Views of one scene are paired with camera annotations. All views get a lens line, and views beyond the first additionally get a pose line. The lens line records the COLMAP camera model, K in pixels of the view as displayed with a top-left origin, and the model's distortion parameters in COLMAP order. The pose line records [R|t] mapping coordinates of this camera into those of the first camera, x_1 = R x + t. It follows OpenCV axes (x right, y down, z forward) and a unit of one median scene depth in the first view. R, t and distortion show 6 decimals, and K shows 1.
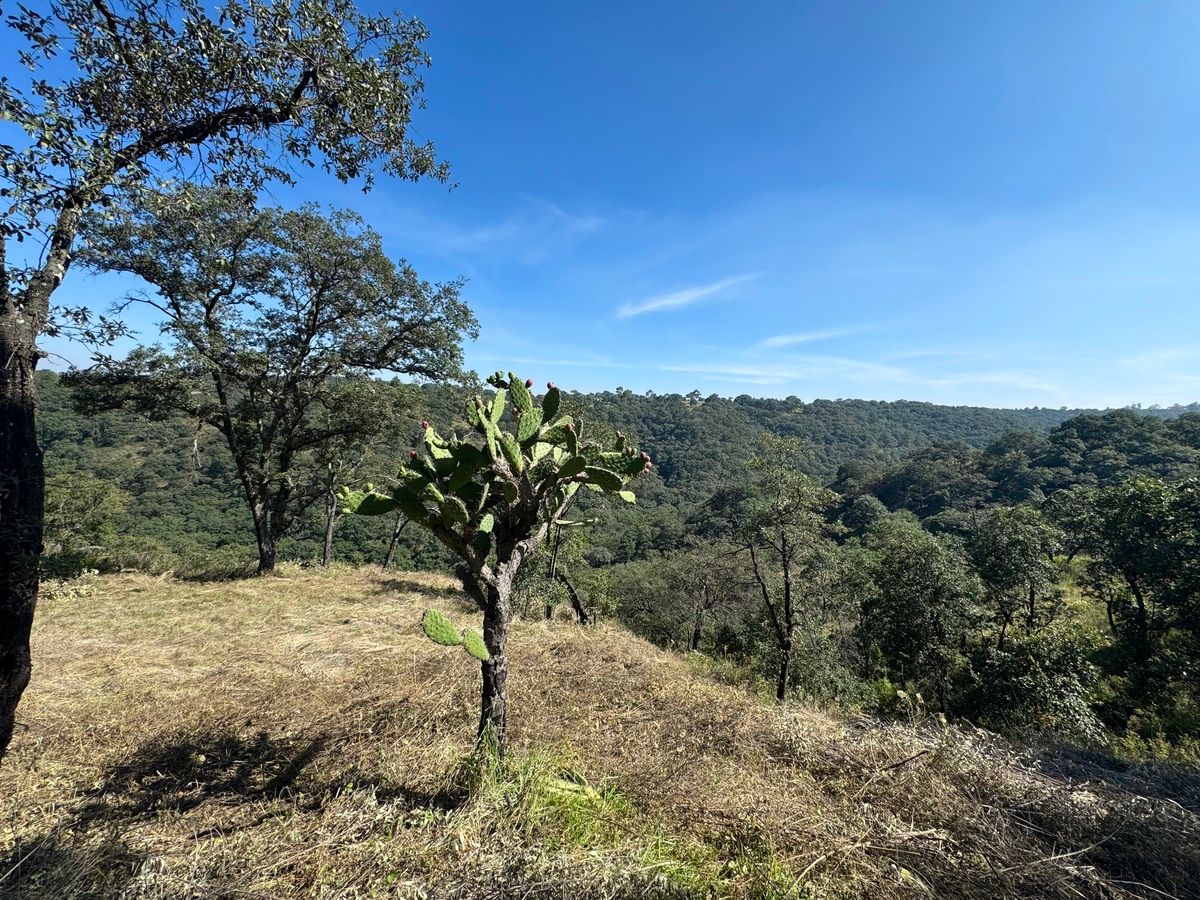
lens RADIAL K [[477.6, 0, 600.5], [0, 477.6, 448.6], [0, 0, 1]] dist [-0.002821, 0.000606]
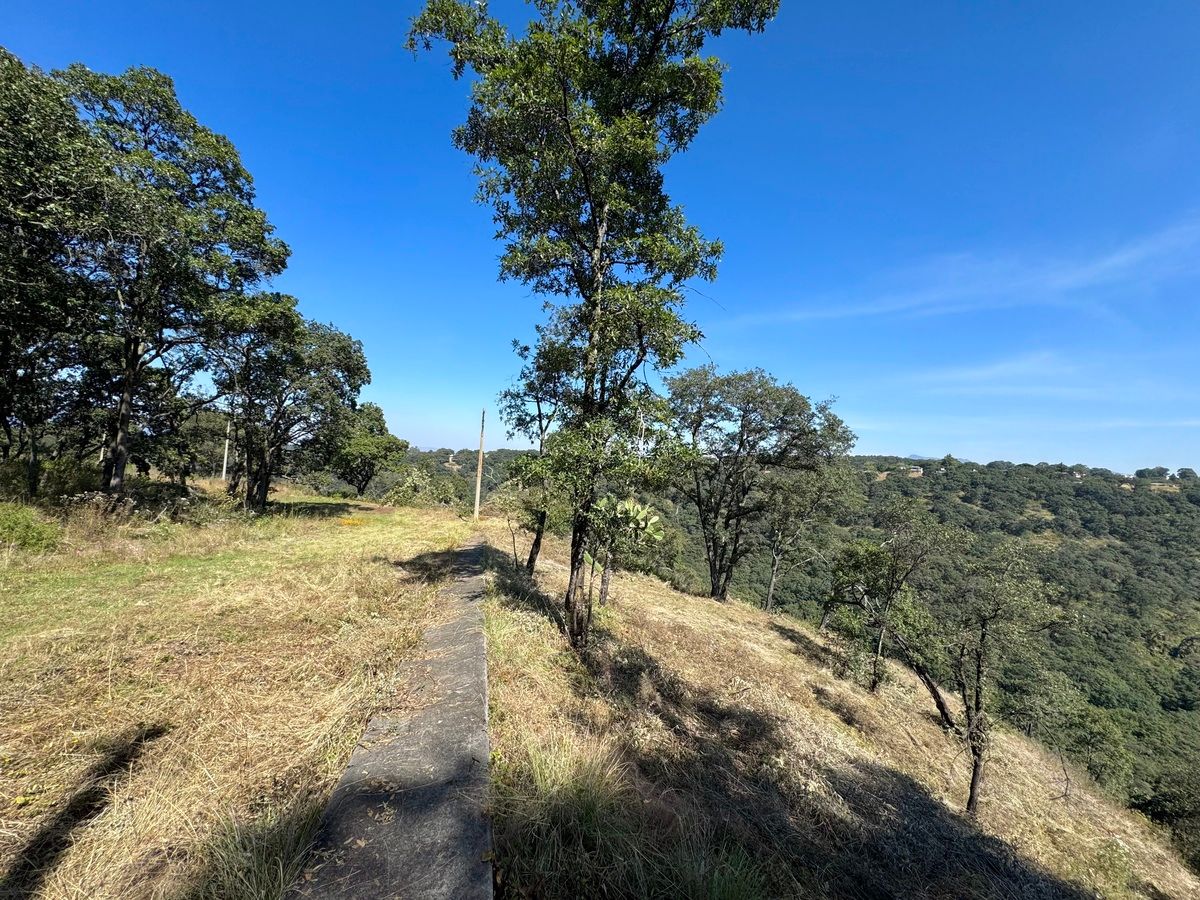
lens RADIAL K [[477.6, 0, 600.2], [0, 477.6, 449.1], [0, 0, 1]] dist [-0.002821, 0.000606]
pose [[0.499596, -0.037810, -0.865433, 0.347979], [-0.103563, 0.989275, -0.103005, -0.013061], [0.860046, 0.141088, 0.490322, -0.106997]]
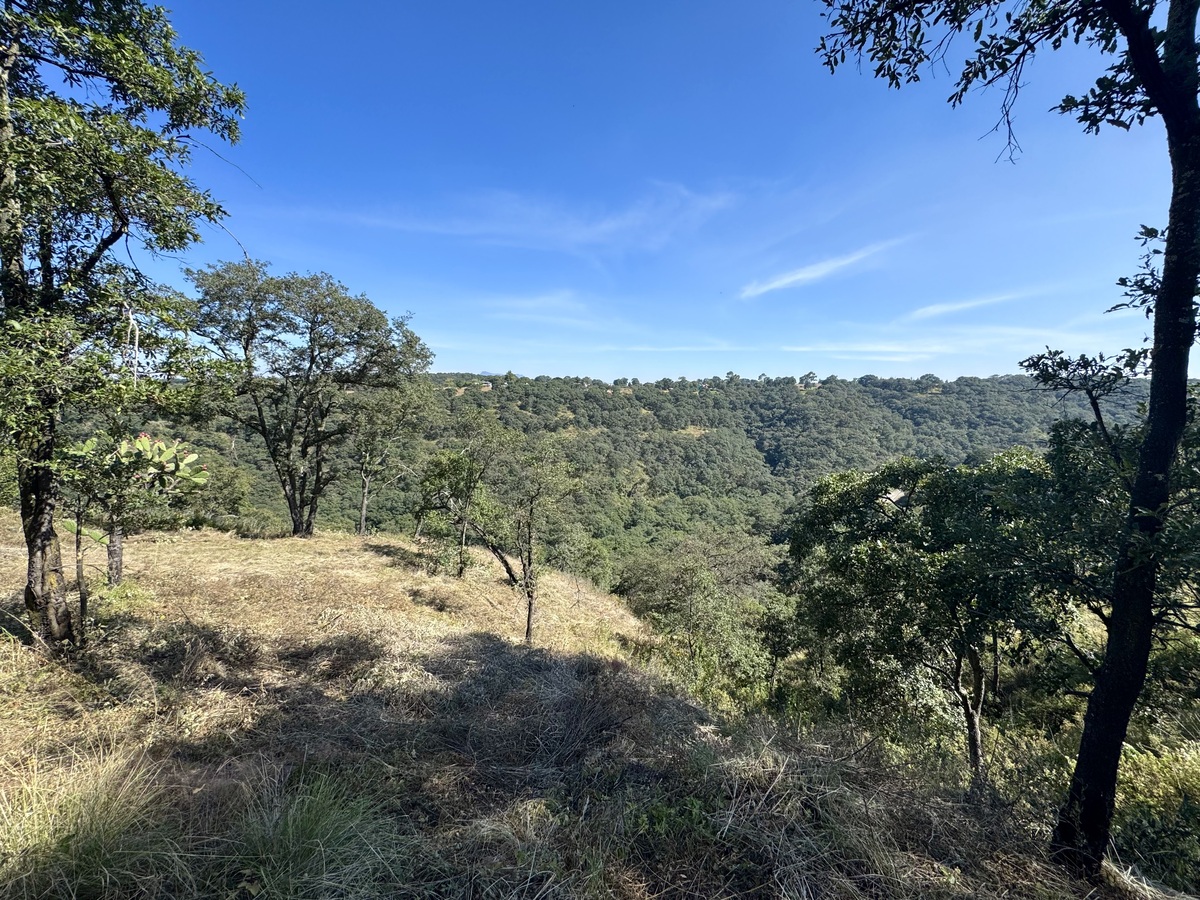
lens RADIAL K [[477.6, 0, 600.4], [0, 477.6, 448.8], [0, 0, 1]] dist [-0.002821, 0.000606]
pose [[0.972615, -0.003600, -0.232394, 0.351684], [0.009762, 0.999630, 0.025373, -0.012041], [0.232217, -0.026947, 0.972291, -0.101122]]
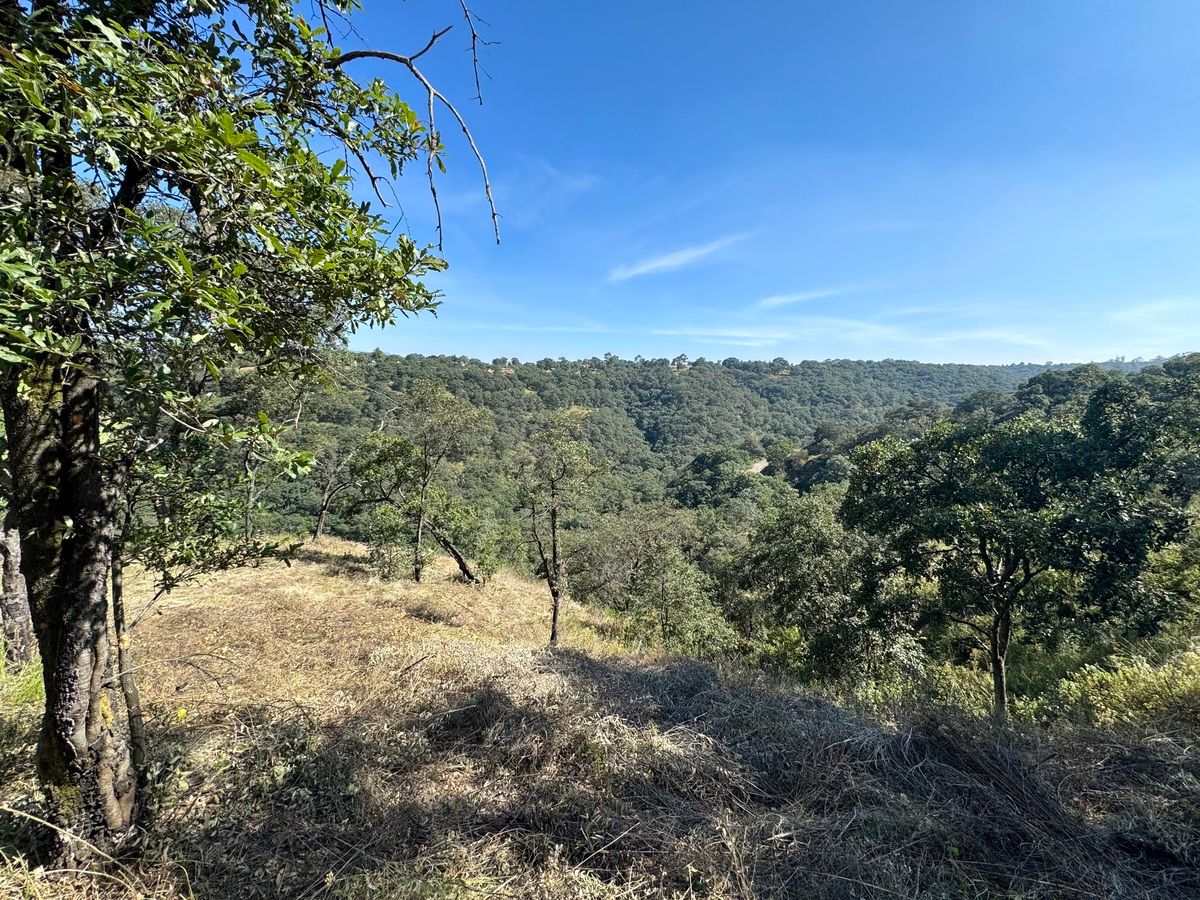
lens RADIAL K [[477.6, 0, 600.7], [0, 477.6, 448.8], [0, 0, 1]] dist [-0.002821, 0.000606]
pose [[0.999519, -0.027347, 0.014659, 0.194991], [0.026253, 0.997186, 0.070219, -0.006585], [-0.016538, -0.069800, 0.997424, -0.054484]]
